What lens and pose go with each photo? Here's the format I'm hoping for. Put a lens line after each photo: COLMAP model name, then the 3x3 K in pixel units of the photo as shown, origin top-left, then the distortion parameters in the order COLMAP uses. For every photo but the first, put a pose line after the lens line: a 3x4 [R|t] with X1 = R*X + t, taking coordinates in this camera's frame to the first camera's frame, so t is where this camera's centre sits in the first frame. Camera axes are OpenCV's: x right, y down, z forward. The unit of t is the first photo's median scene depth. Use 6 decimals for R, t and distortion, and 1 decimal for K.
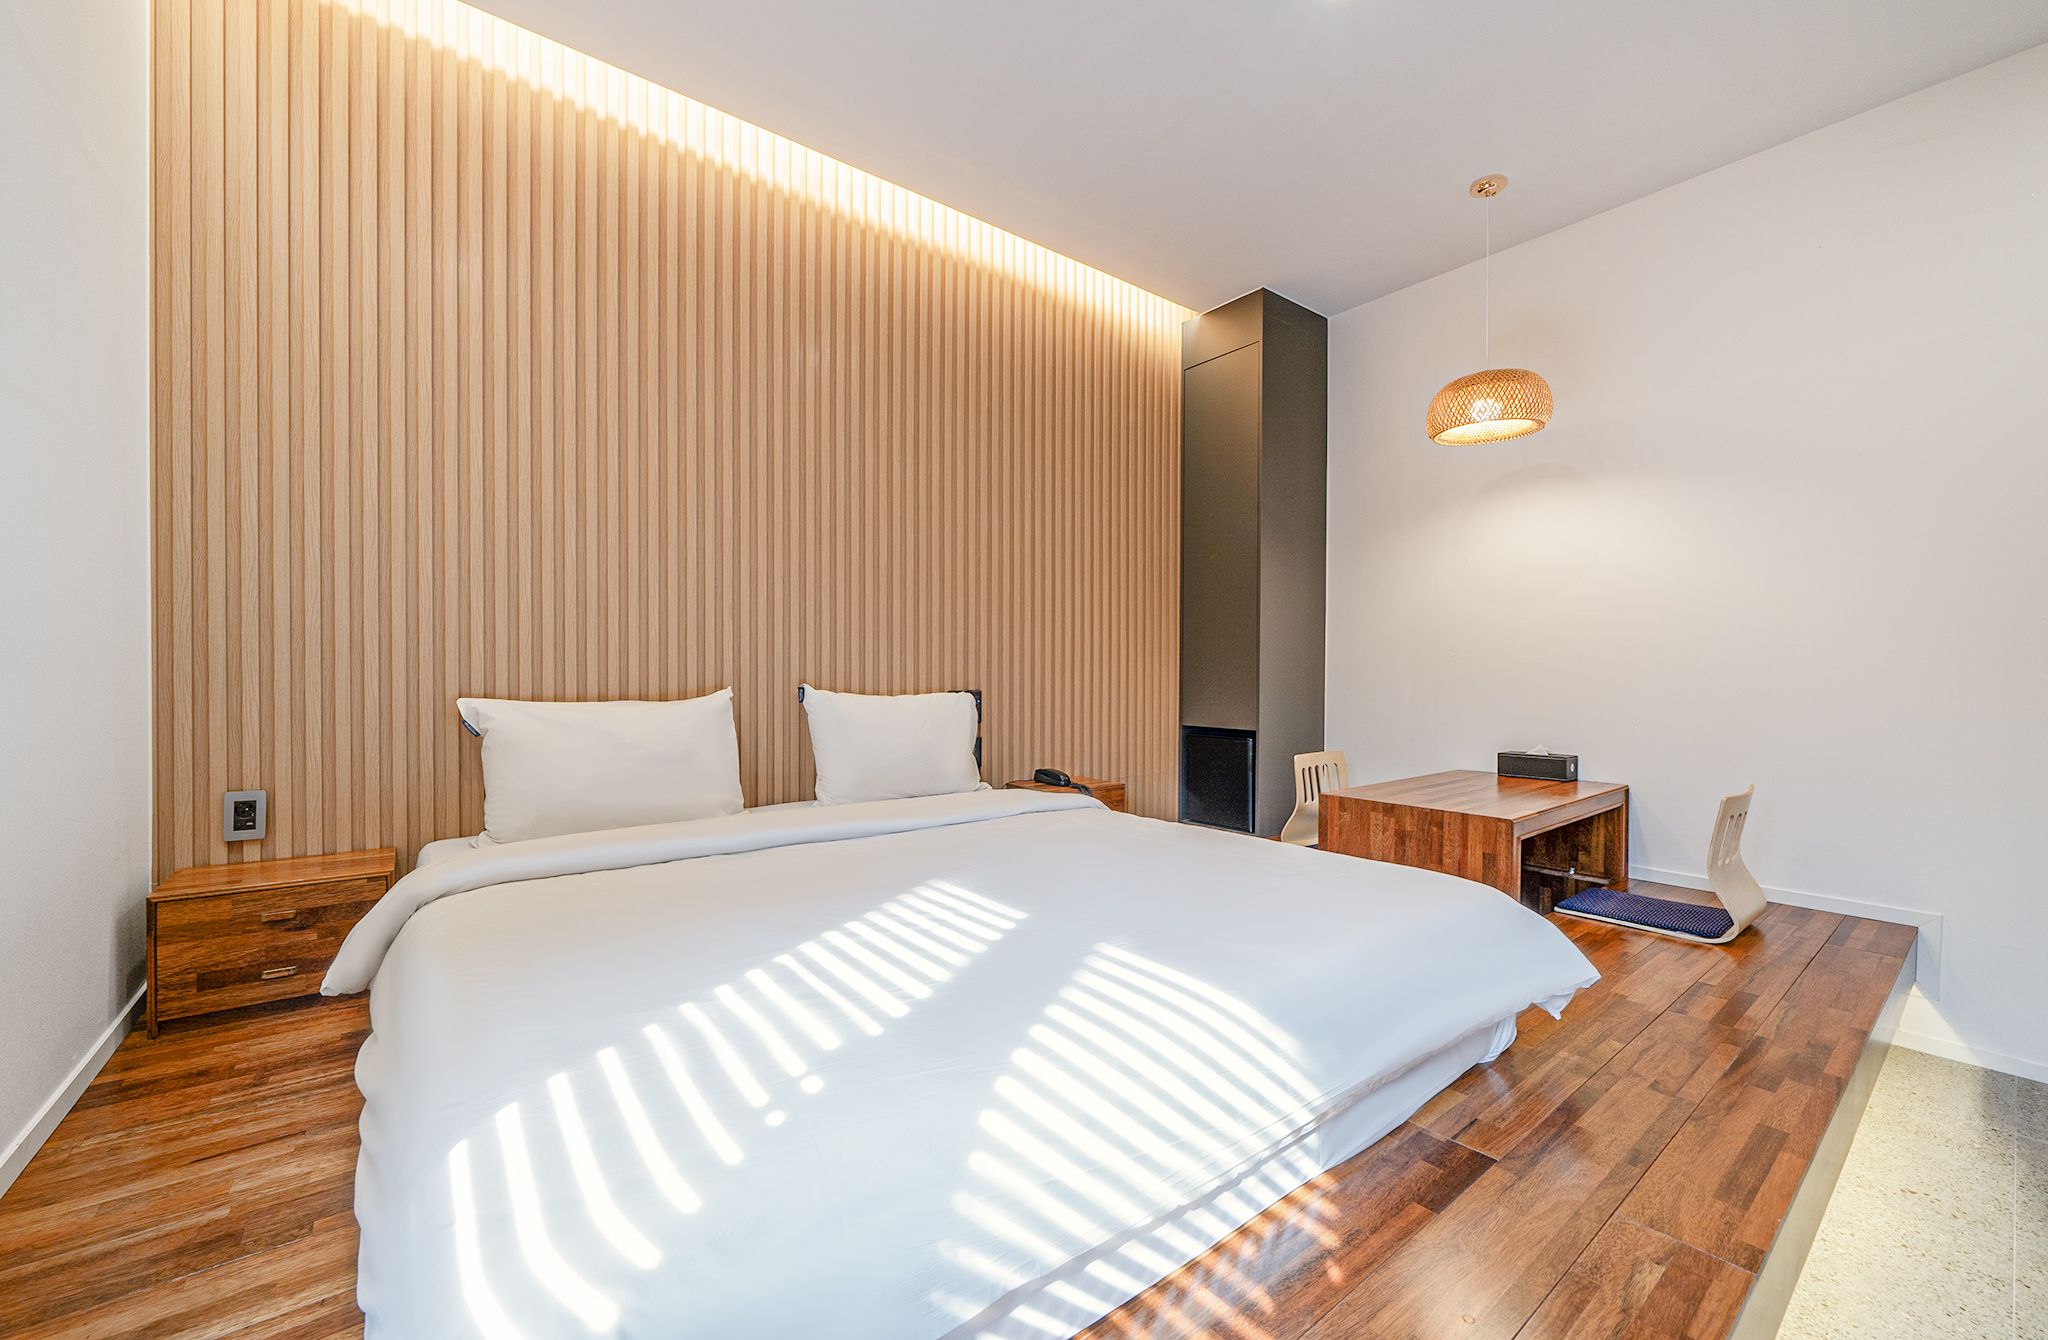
lens RADIAL K [[786.8, 0, 1024.0], [0, 786.8, 670.0], [0, 0, 1]] dist [-0.000347, 0.000022]
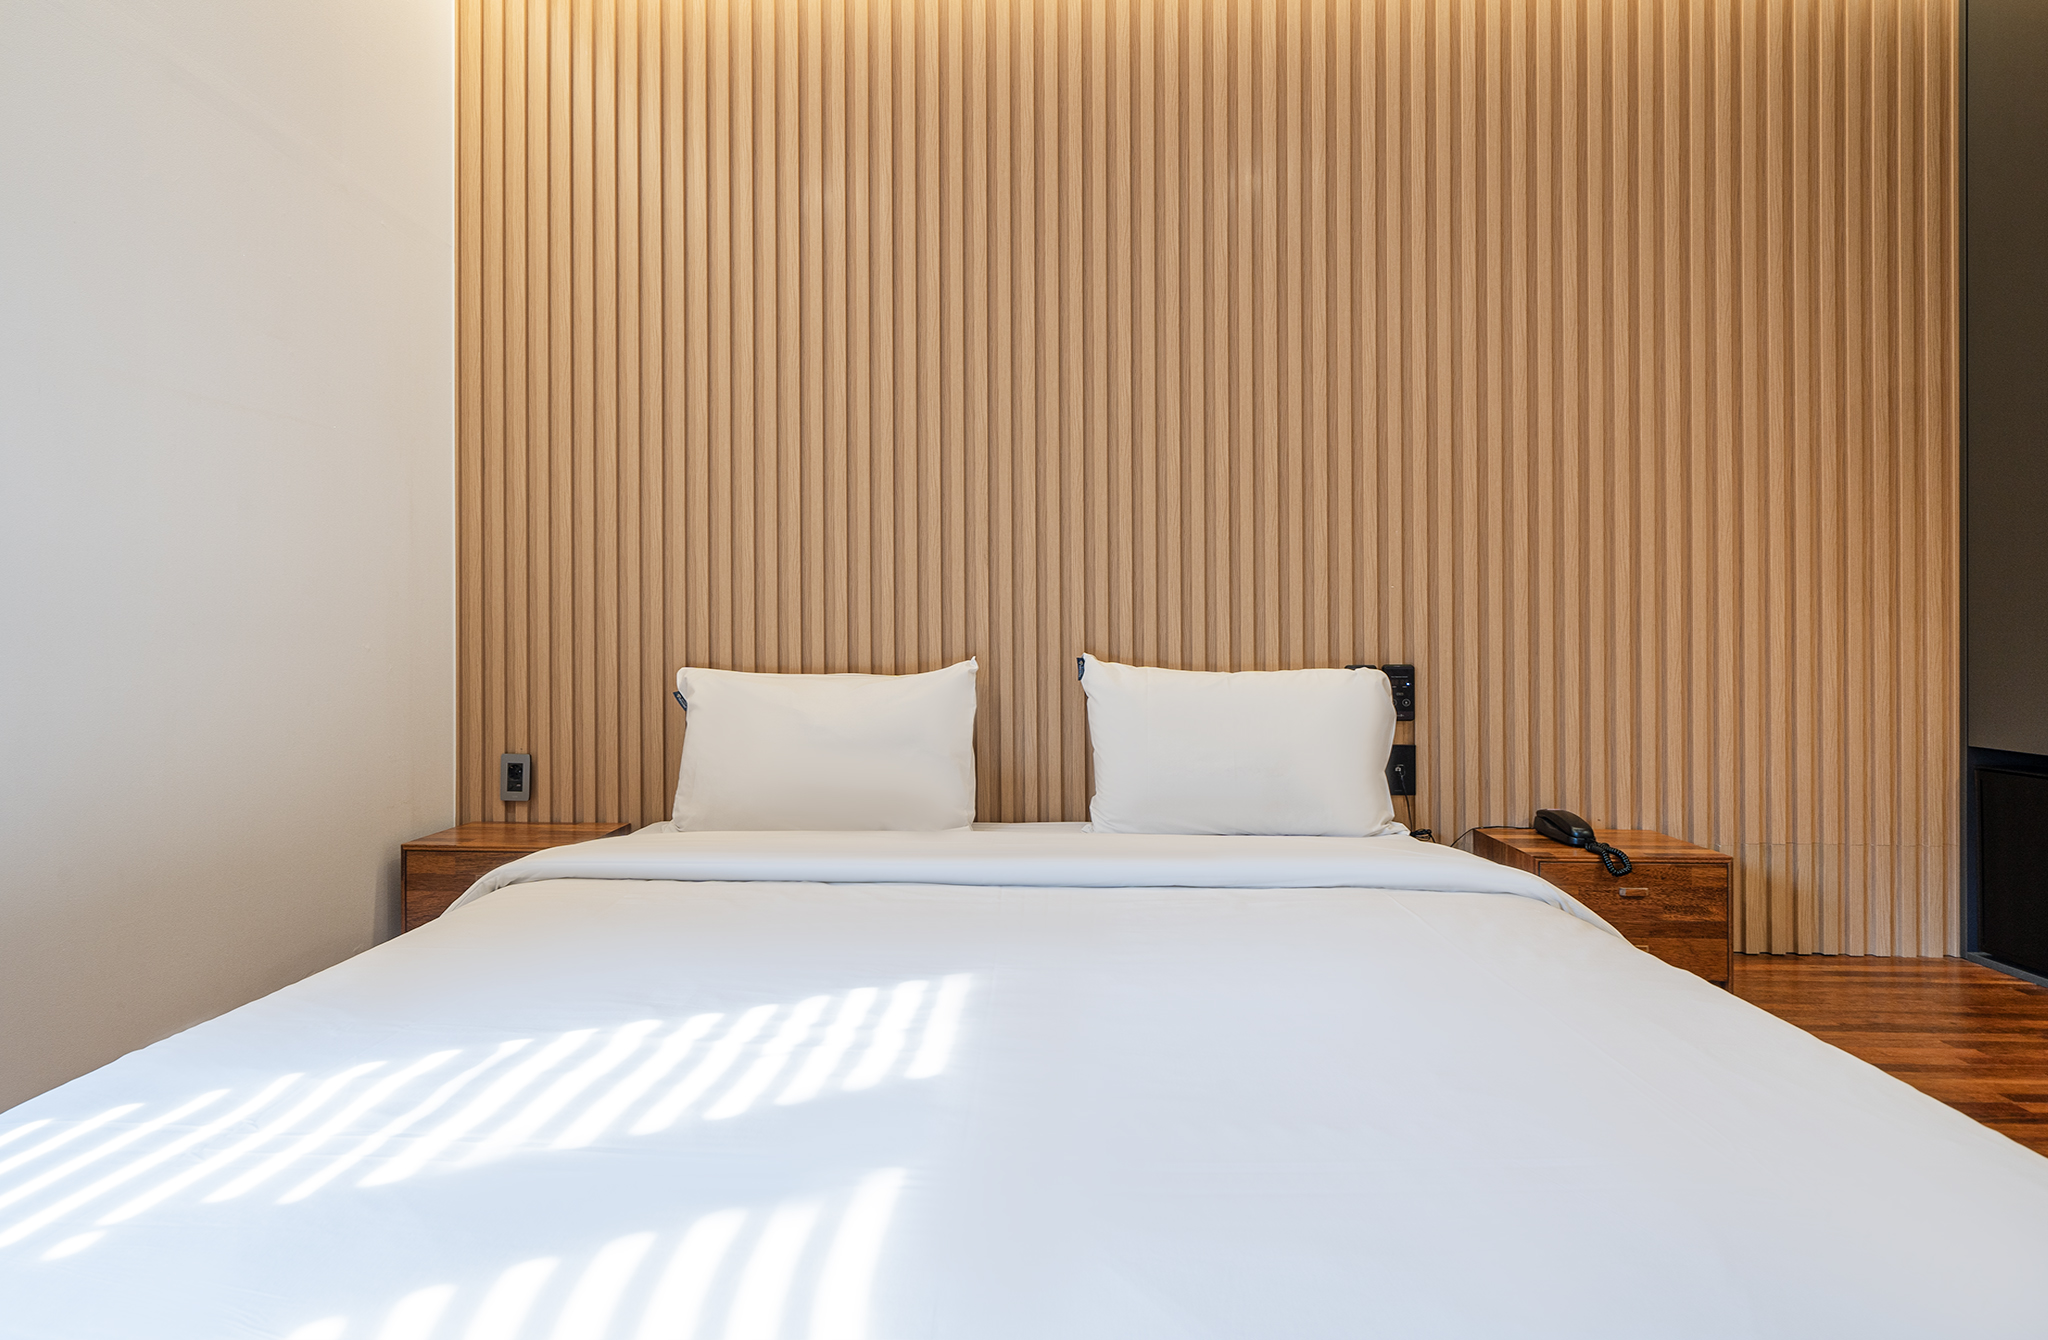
lens RADIAL K [[1048.4, 0, 1026.8], [0, 1048.4, 635.8], [0, 0, 1]] dist [0.001378, 0.000125]
pose [[0.757998, -0.007917, -0.652209, 0.317319], [0.007188, 0.999967, -0.003784, 0.006693], [0.652218, -0.001820, 0.758030, 0.293753]]
